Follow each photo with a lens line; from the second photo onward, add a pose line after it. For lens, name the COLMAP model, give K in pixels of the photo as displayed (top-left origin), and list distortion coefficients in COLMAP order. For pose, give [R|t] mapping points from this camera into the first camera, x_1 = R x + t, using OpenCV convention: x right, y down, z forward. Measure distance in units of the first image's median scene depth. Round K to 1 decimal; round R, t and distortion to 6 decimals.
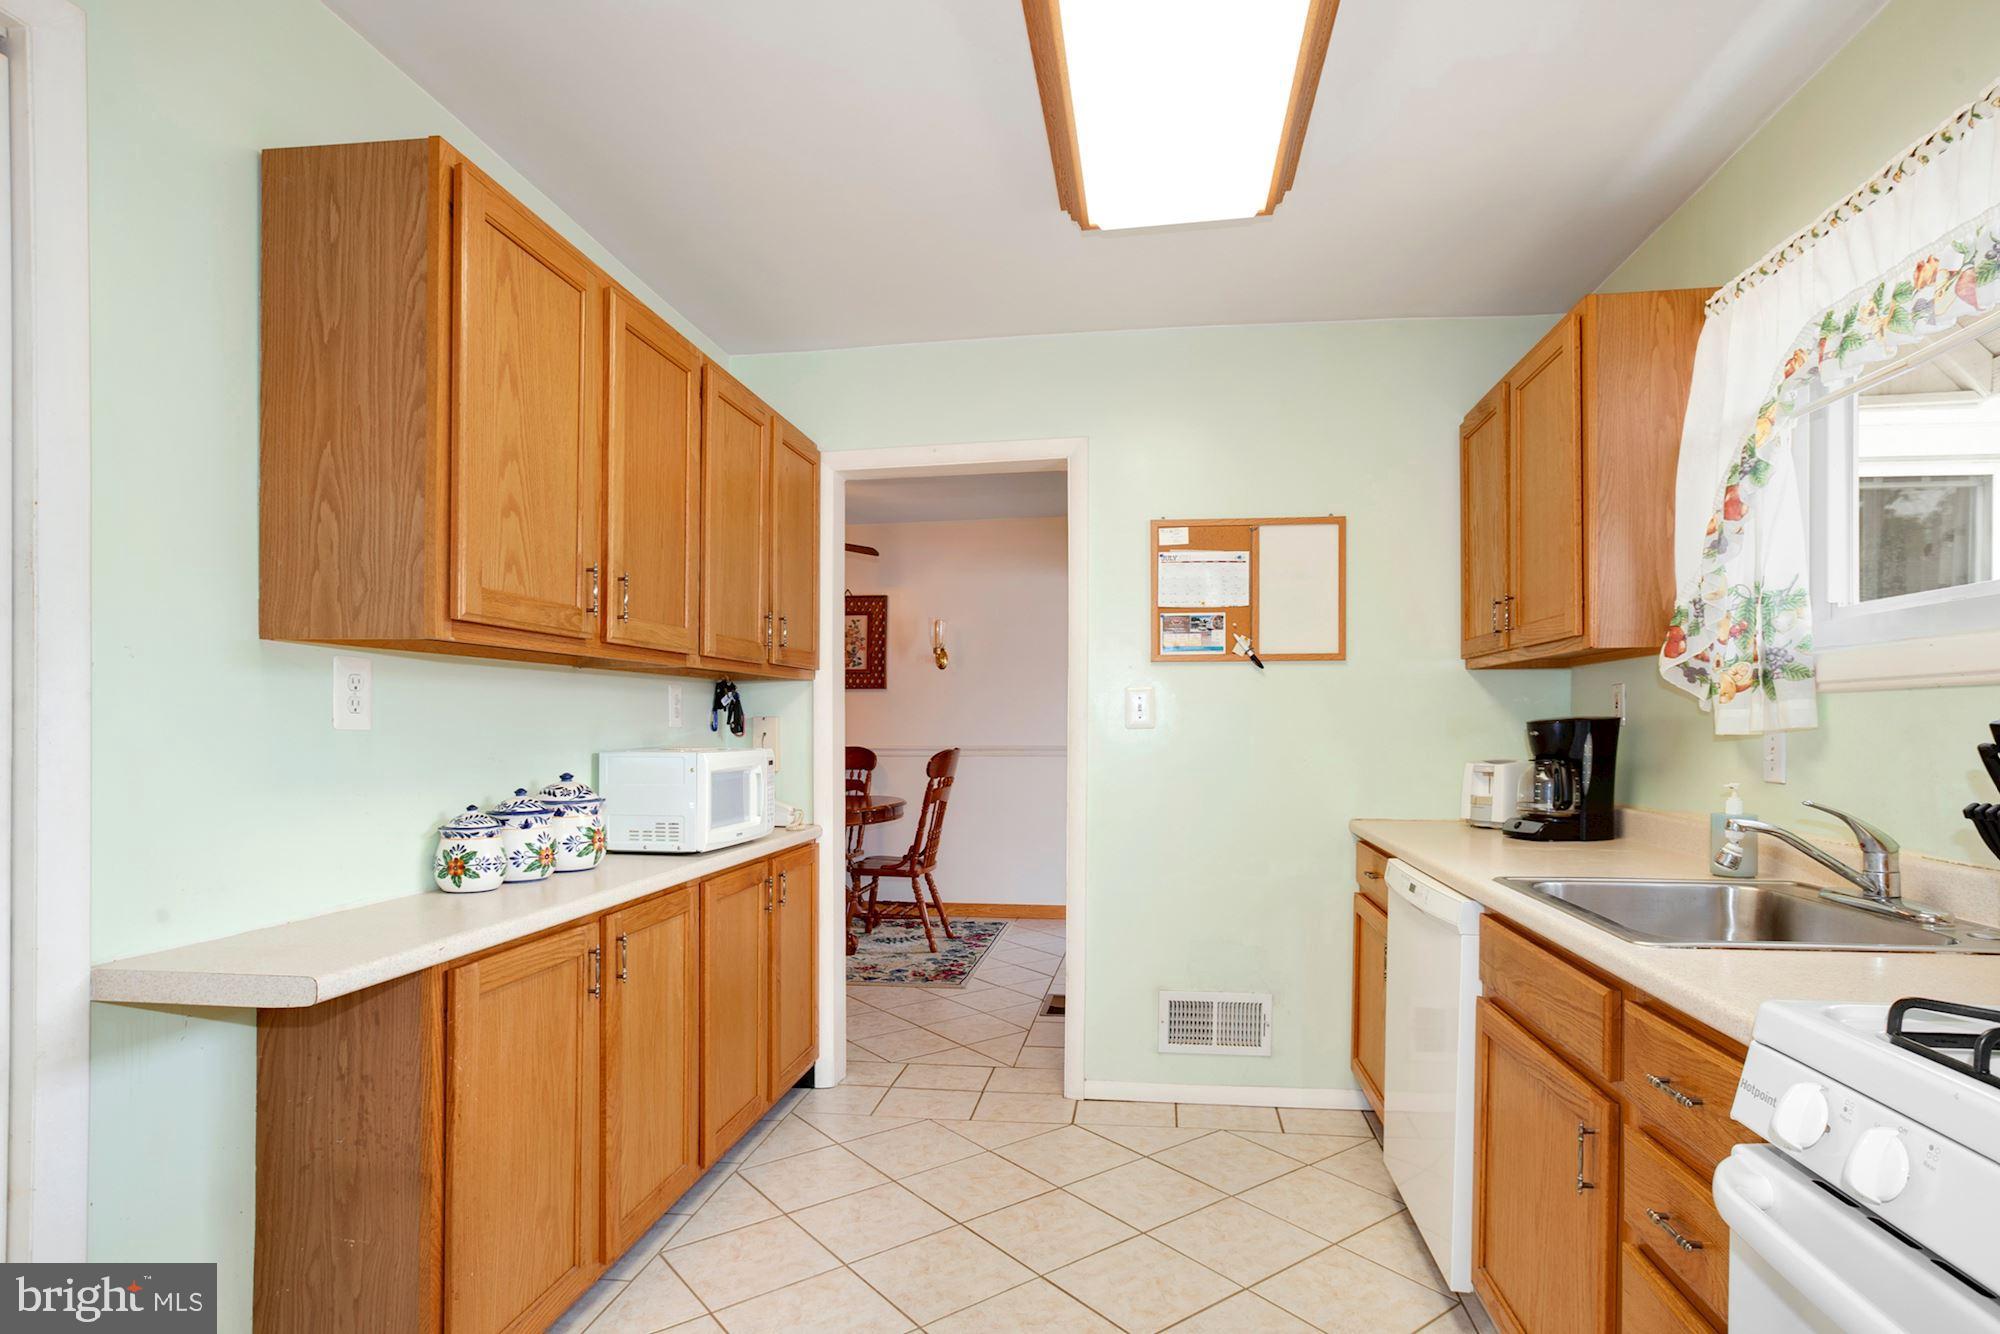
lens RADIAL K [[995.4, 0, 1011.3], [0, 995.4, 719.7], [0, 0, 1]] dist [-0.060700, 0.023986]
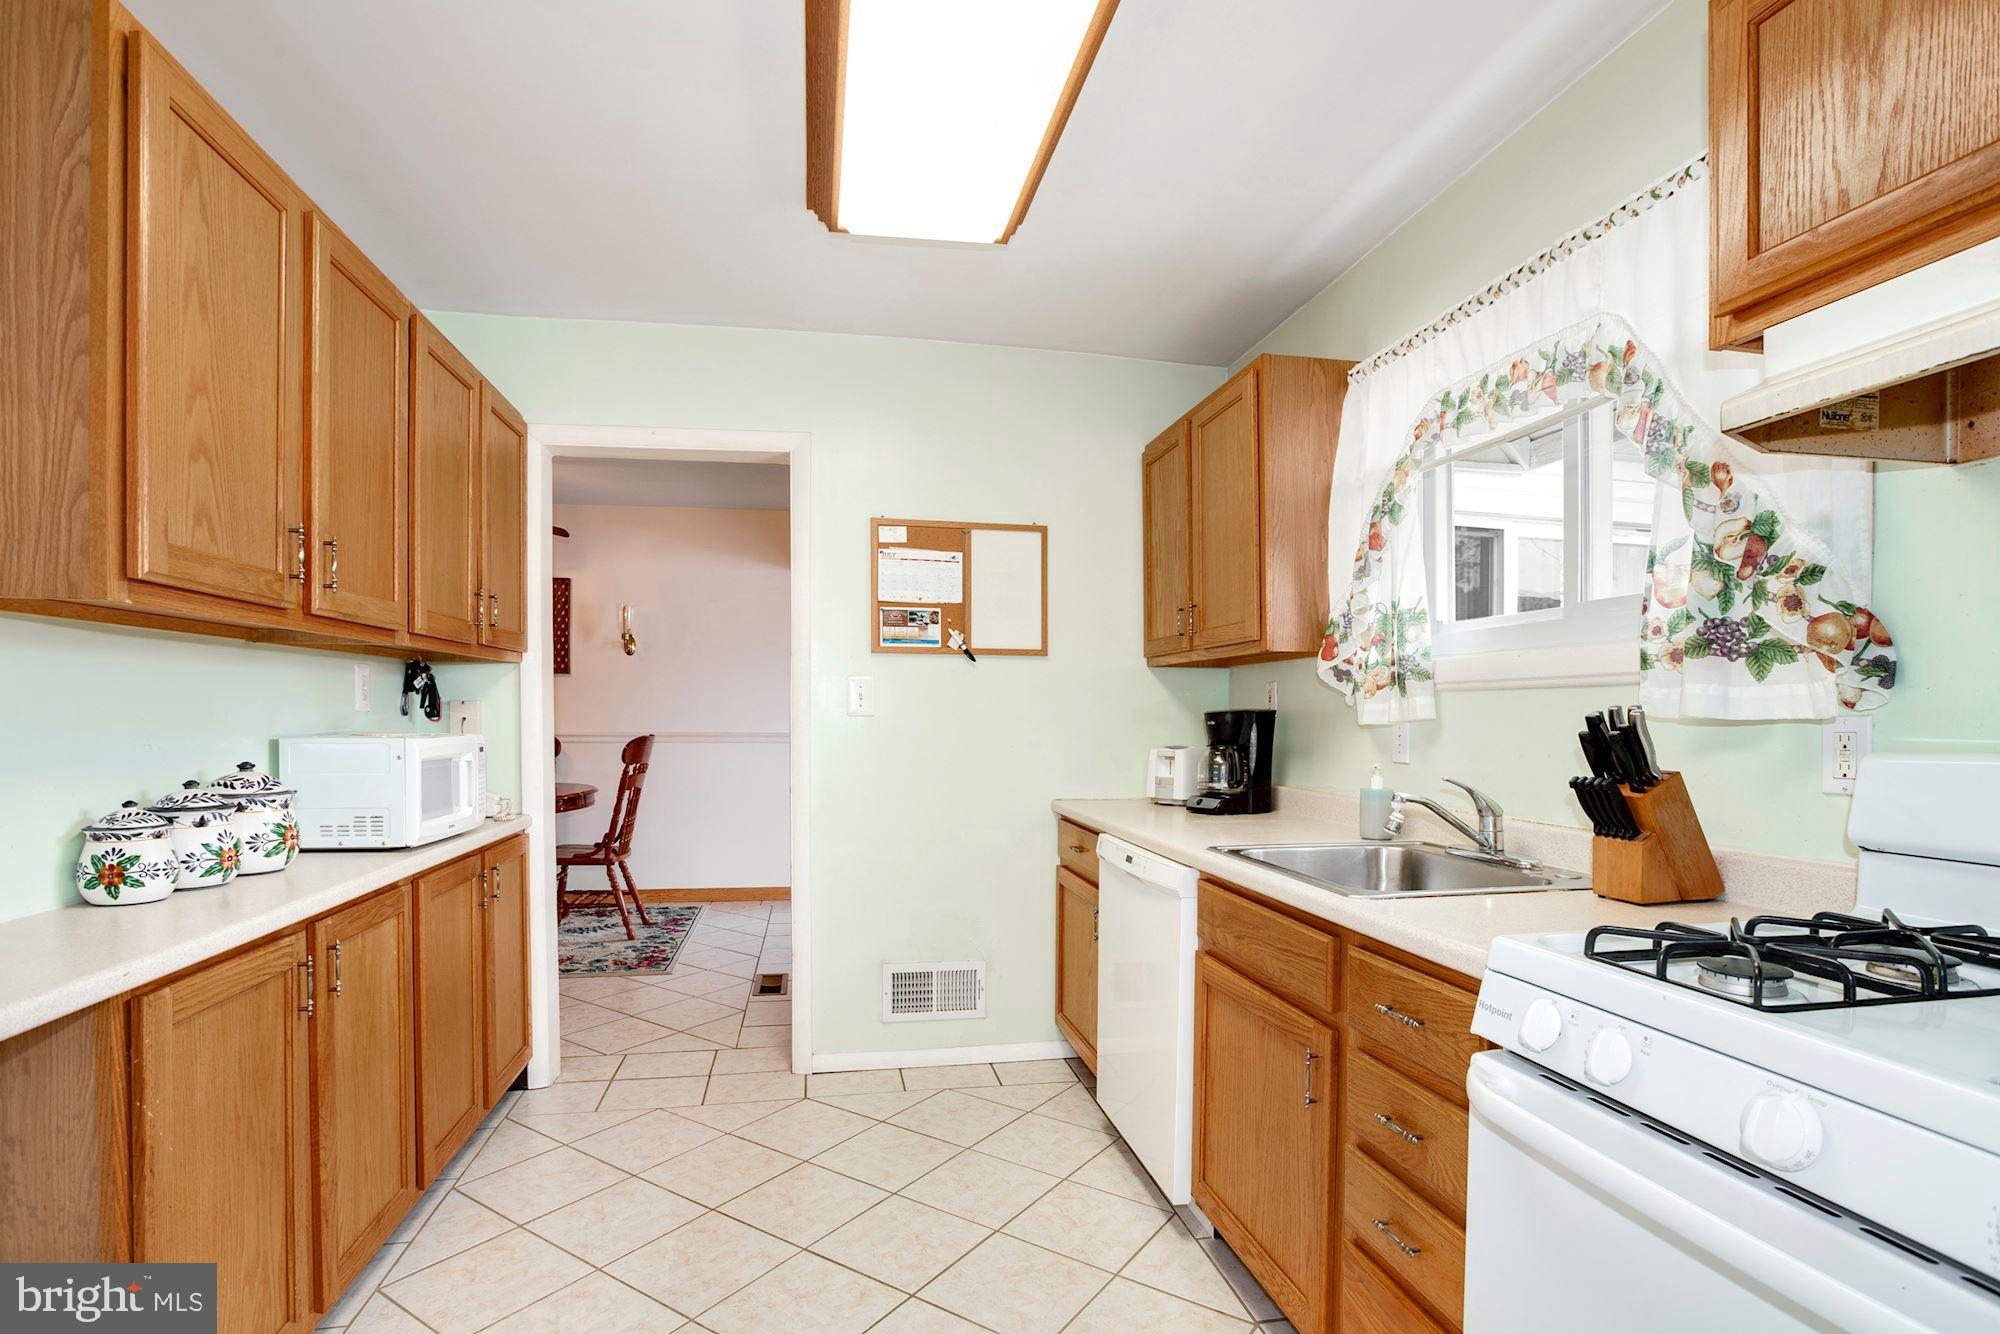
lens RADIAL K [[933.5, 0, 964.4], [0, 933.5, 720.5], [0, 0, 1]] dist [-0.069194, 0.020002]
pose [[0.949565, 0.005972, 0.313513, -0.106269], [-0.009849, 0.999893, 0.010785, 0.002519], [-0.313415, -0.013329, 0.949523, 0.044295]]
